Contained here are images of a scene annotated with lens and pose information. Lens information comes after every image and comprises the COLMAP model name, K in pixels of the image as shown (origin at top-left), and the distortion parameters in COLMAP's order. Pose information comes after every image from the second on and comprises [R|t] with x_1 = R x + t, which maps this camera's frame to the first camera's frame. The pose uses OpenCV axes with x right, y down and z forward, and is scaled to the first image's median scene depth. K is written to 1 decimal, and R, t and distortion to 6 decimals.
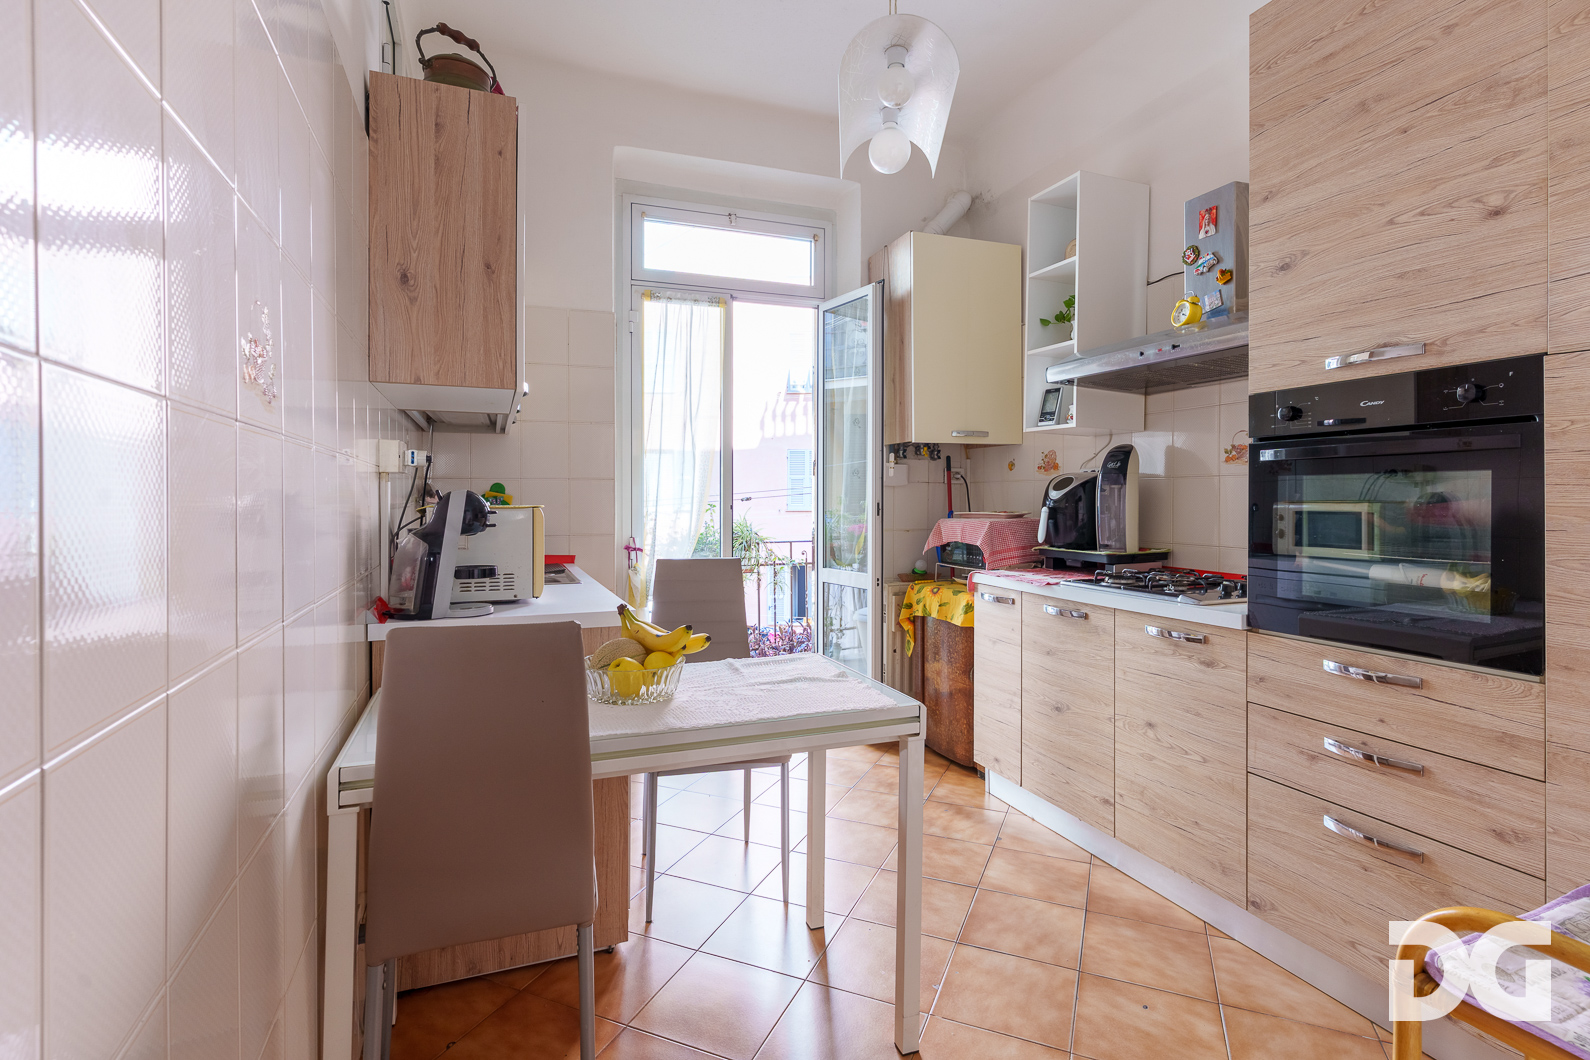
lens RADIAL K [[765.7, 0, 788.3], [0, 765.7, 508.4], [0, 0, 1]] dist [0.004448, -0.000301]
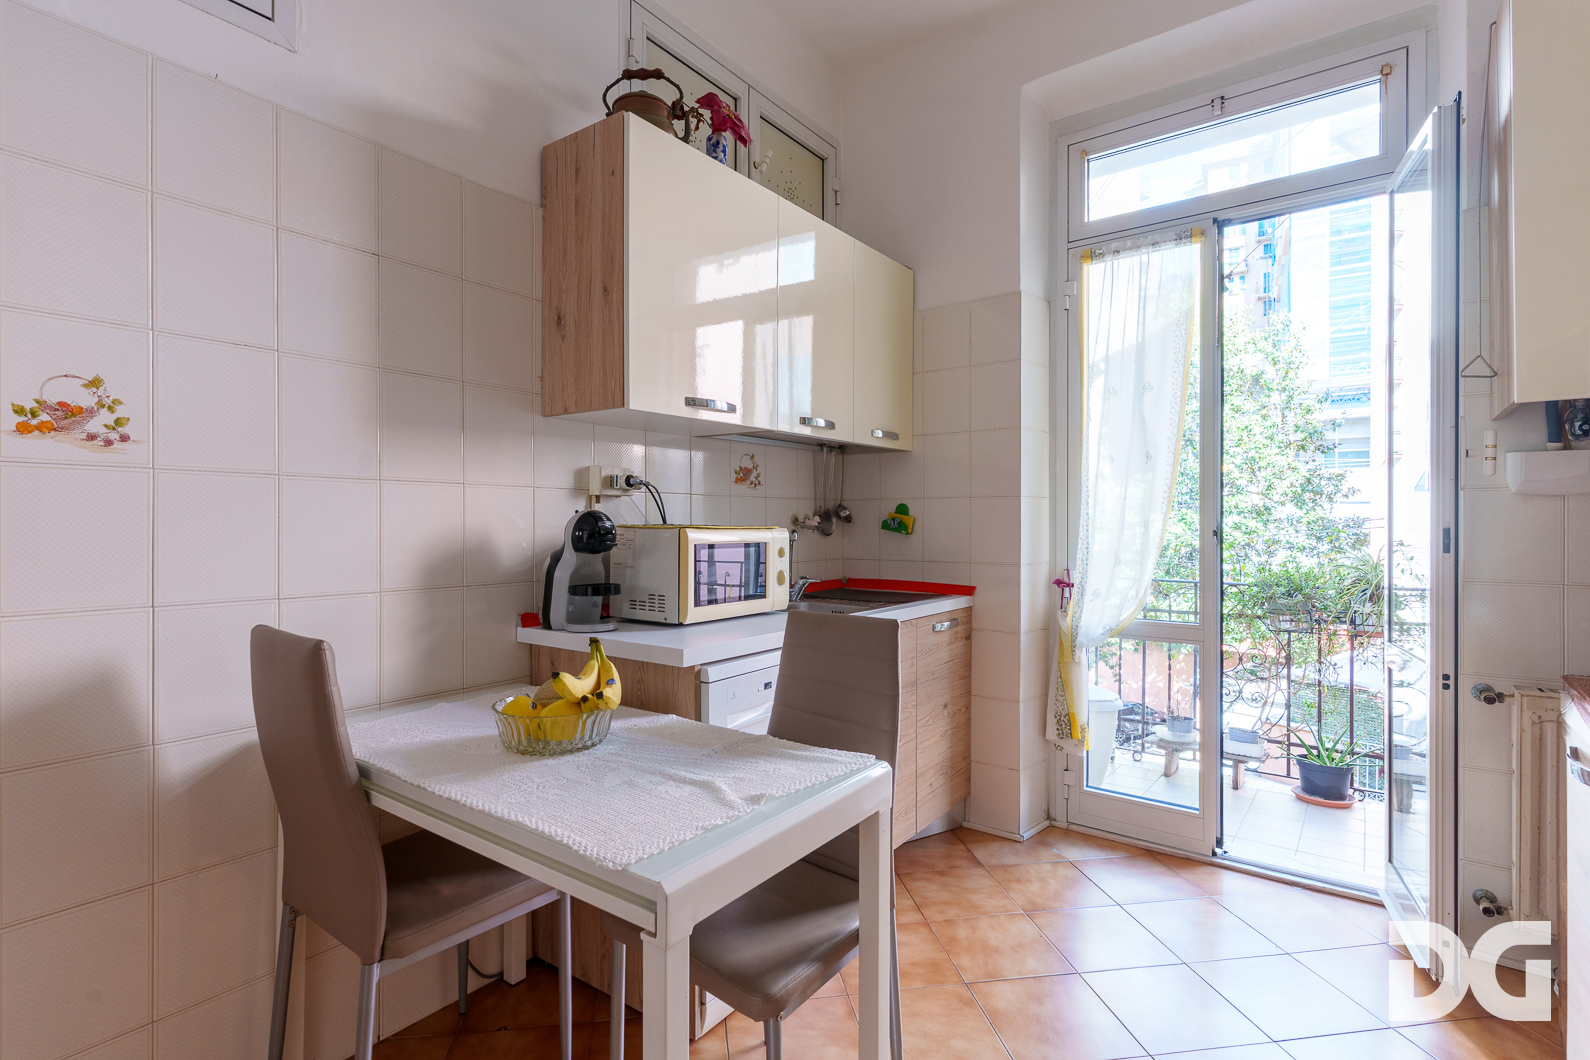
lens RADIAL K [[765.7, 0, 812.1], [0, 765.7, 522.7], [0, 0, 1]] dist [0.004448, -0.000301]
pose [[0.543248, 0.001528, -0.839571, 0.370280], [-0.013321, 0.999888, -0.006800, -0.002037], [0.839466, 0.014878, 0.543208, 0.415977]]
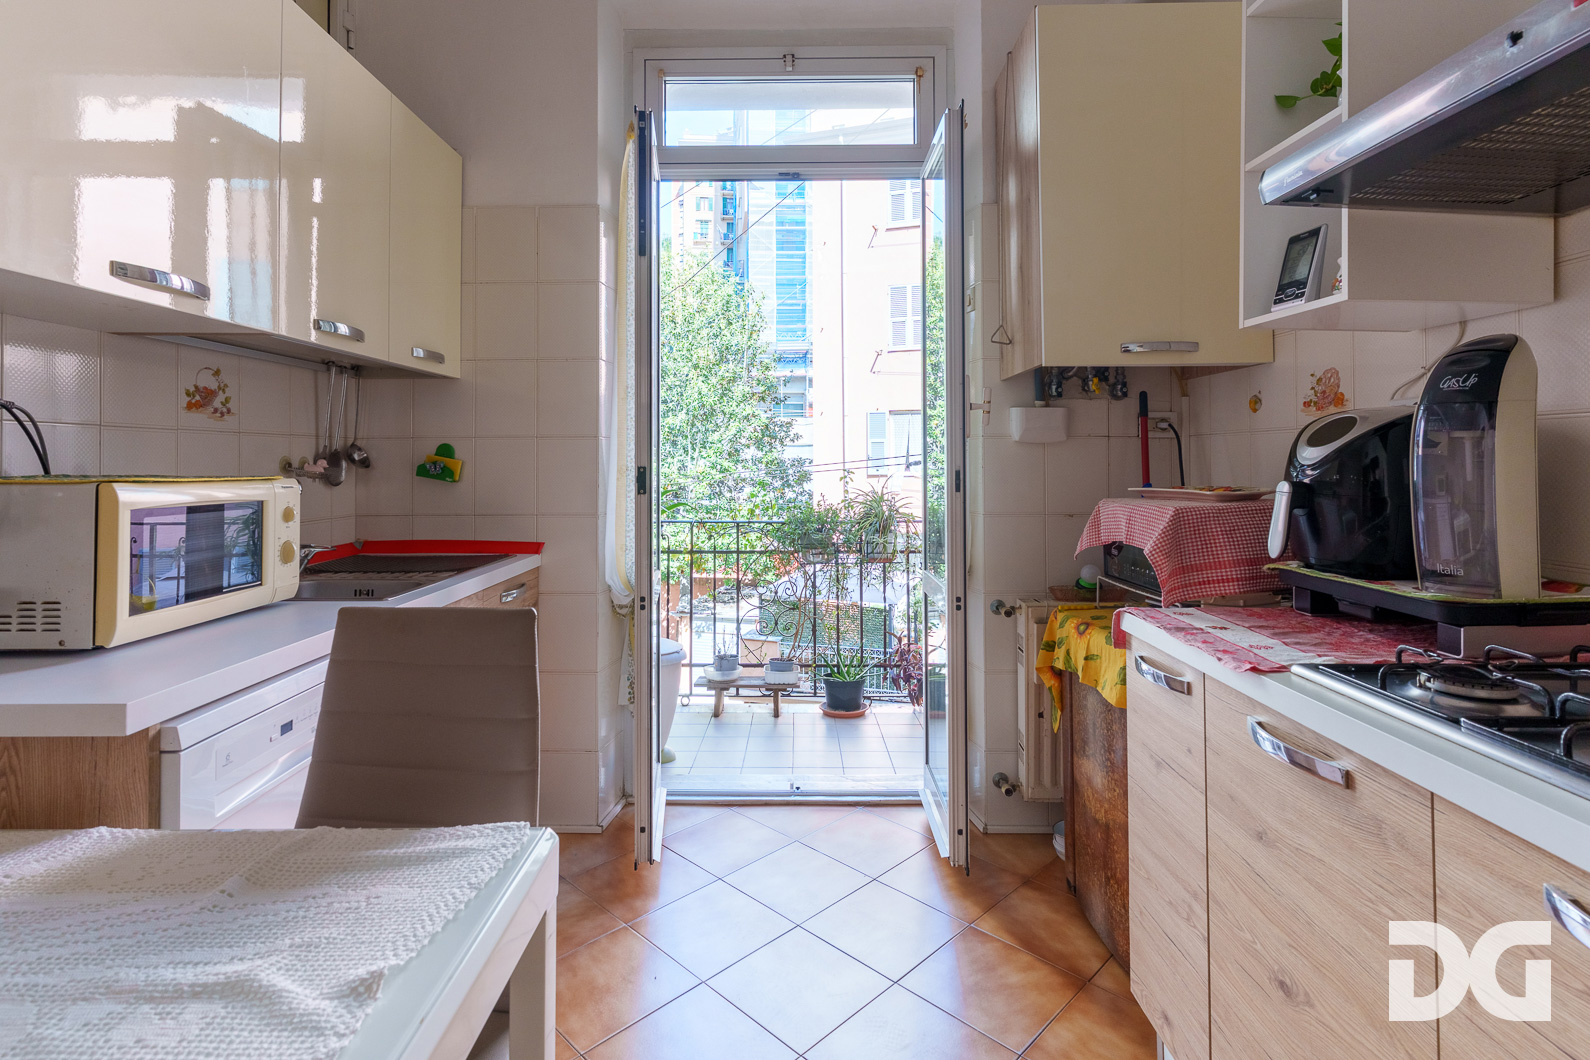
lens RADIAL K [[765.7, 0, 792.8], [0, 765.7, 449.4], [0, 0, 1]] dist [0.004448, -0.000301]
pose [[0.931436, -0.008380, -0.363809, 0.222444], [-0.002669, 0.999551, -0.029859, -0.006283], [0.363895, 0.028783, 0.930995, 0.446094]]
